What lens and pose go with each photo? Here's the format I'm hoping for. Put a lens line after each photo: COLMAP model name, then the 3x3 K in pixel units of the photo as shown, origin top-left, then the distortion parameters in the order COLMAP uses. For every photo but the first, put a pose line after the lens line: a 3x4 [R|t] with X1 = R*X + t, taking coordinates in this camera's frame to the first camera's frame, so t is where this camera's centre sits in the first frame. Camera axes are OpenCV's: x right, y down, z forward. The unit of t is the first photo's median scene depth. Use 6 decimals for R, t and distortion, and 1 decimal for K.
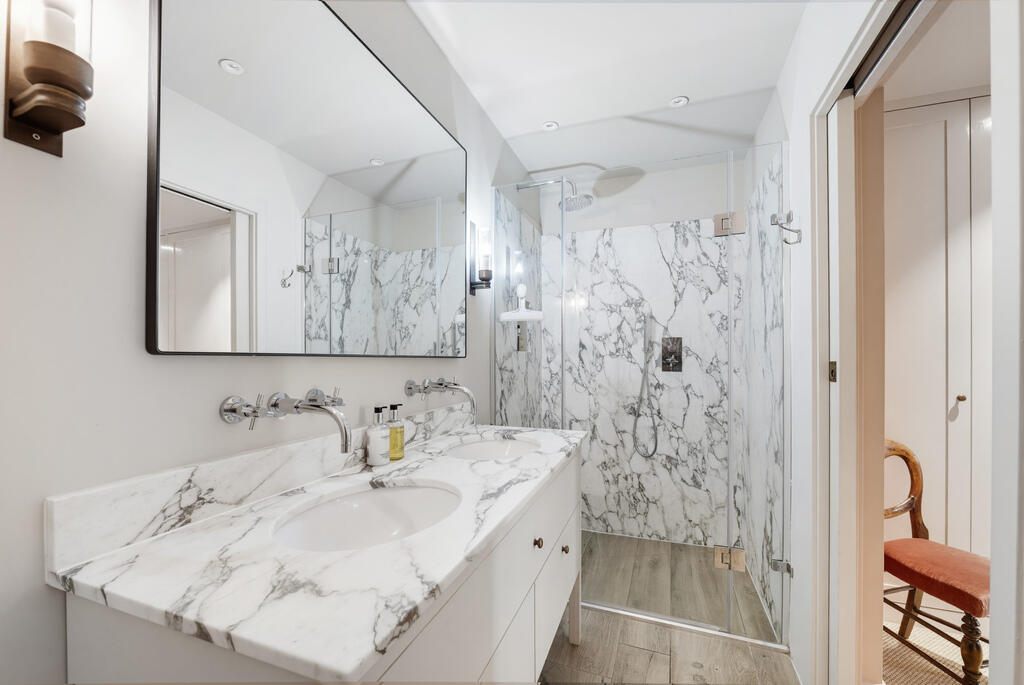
lens RADIAL K [[417.2, 0, 510.1], [0, 417.2, 352.6], [0, 0, 1]] dist [-0.016549, 0.000033]
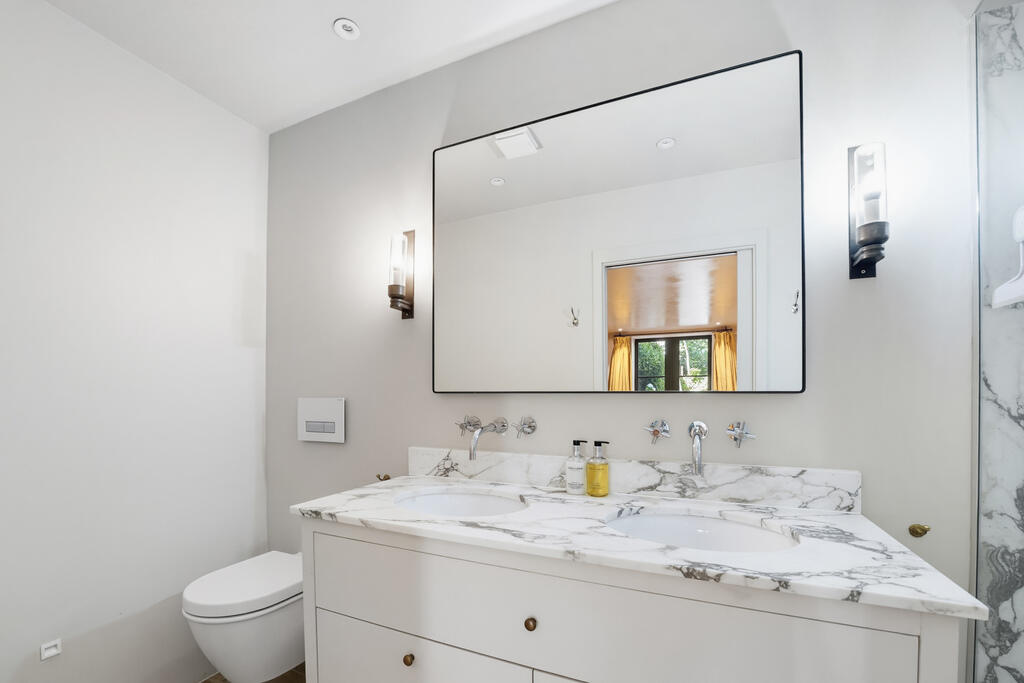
lens RADIAL K [[417.2, 0, 497.9], [0, 417.2, 395.6], [0, 0, 1]] dist [-0.016549, 0.000033]
pose [[-0.075263, 0.004424, -0.997154, 0.862774], [0.015871, 0.999869, 0.003238, 0.010451], [0.997037, -0.015582, -0.075324, 0.987380]]
